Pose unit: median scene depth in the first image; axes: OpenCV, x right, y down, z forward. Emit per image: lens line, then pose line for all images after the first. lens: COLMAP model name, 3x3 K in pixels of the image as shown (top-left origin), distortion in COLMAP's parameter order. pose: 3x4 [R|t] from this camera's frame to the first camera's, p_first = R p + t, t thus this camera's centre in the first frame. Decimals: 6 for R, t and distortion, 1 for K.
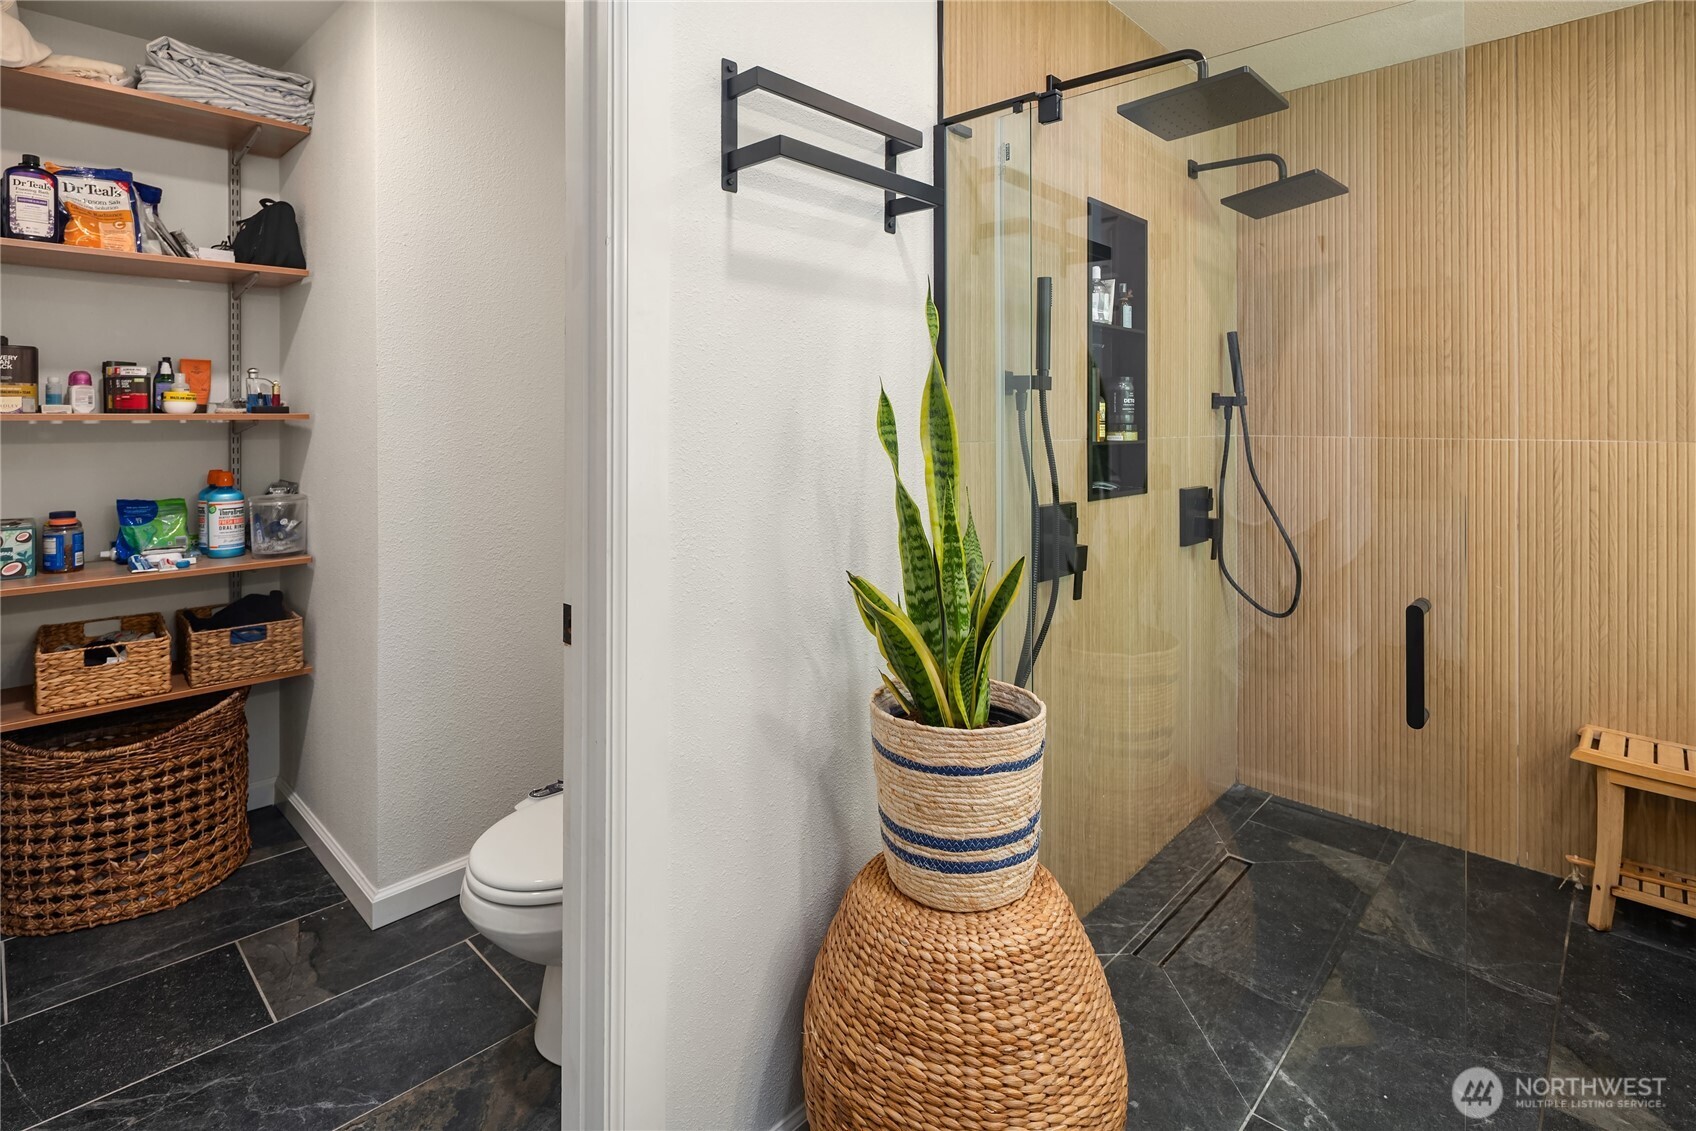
lens RADIAL K [[843.2, 0, 808.0], [0, 843.2, 411.2], [0, 0, 1]] dist [0.001718, -0.001734]
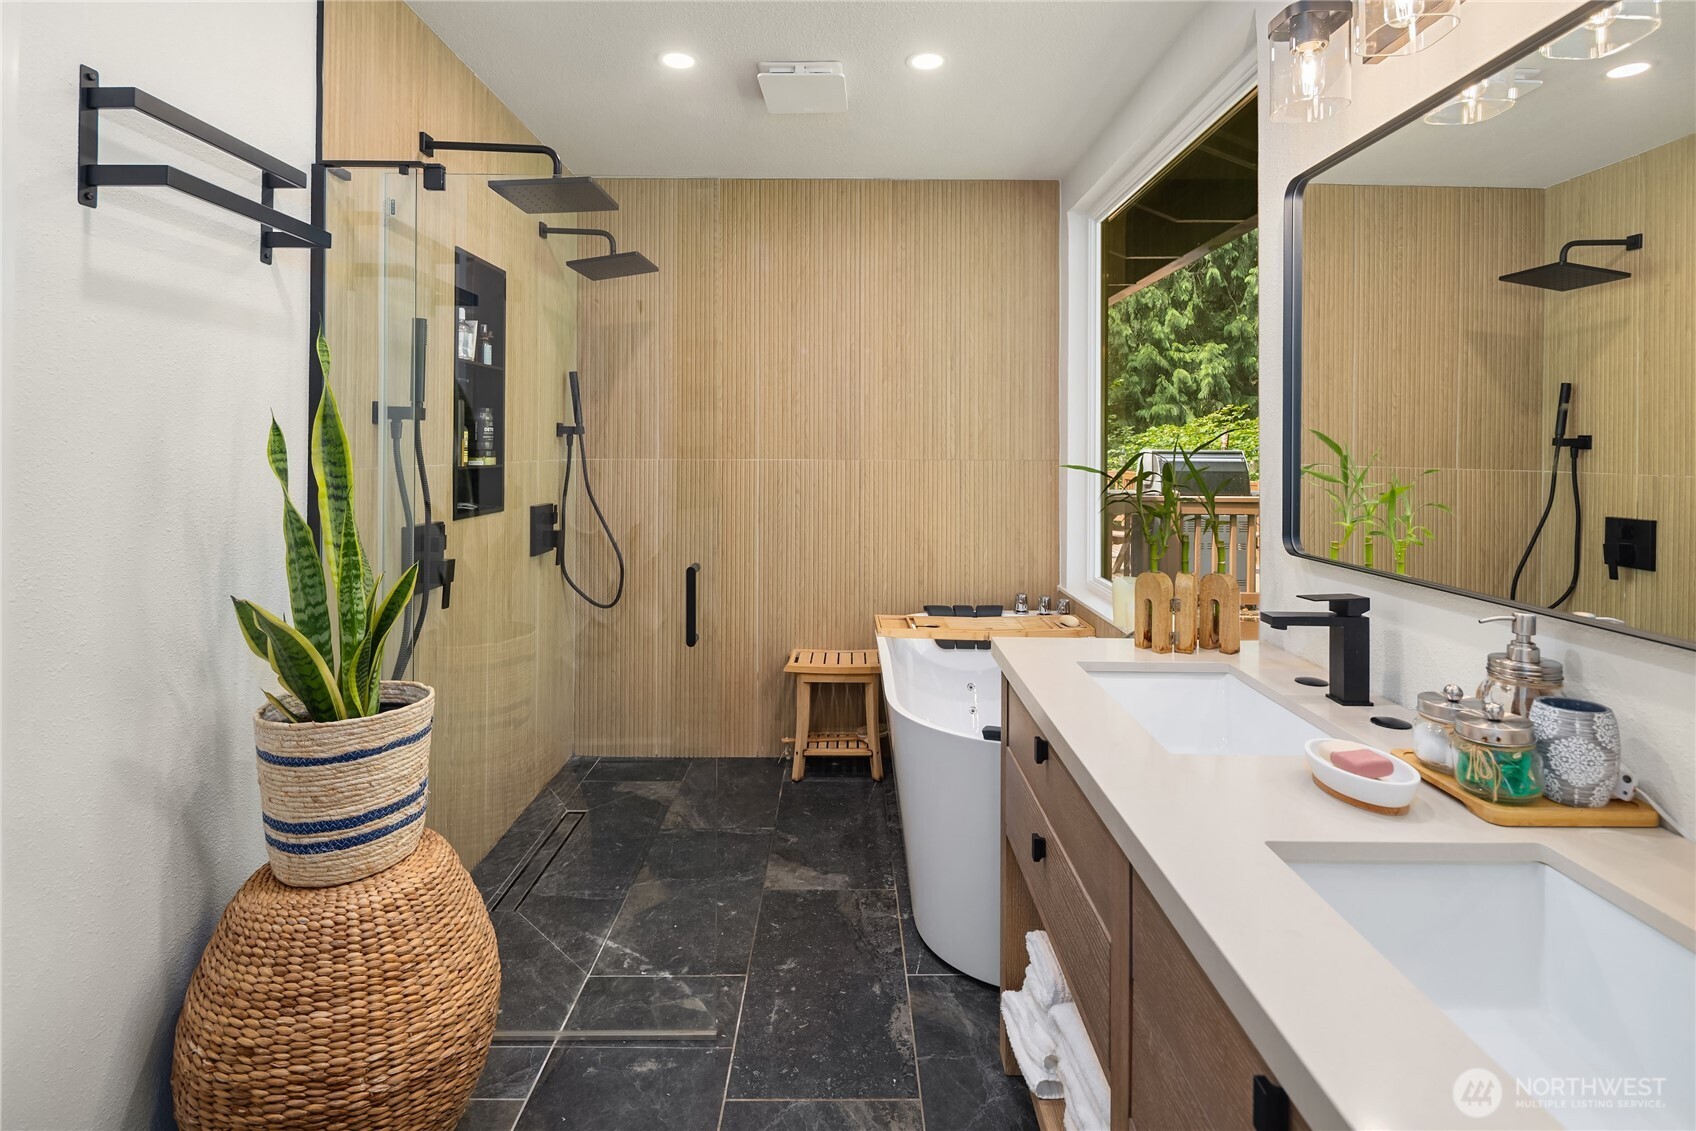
lens RADIAL K [[866.3, 0, 844.3], [0, 866.3, 429.6], [0, 0, 1]] dist [0.002935, -0.000720]
pose [[0.711505, 0.010081, 0.702609, -0.125238], [-0.004871, 0.999944, -0.009415, -0.004931], [-0.702665, 0.003276, 0.711514, -0.207013]]
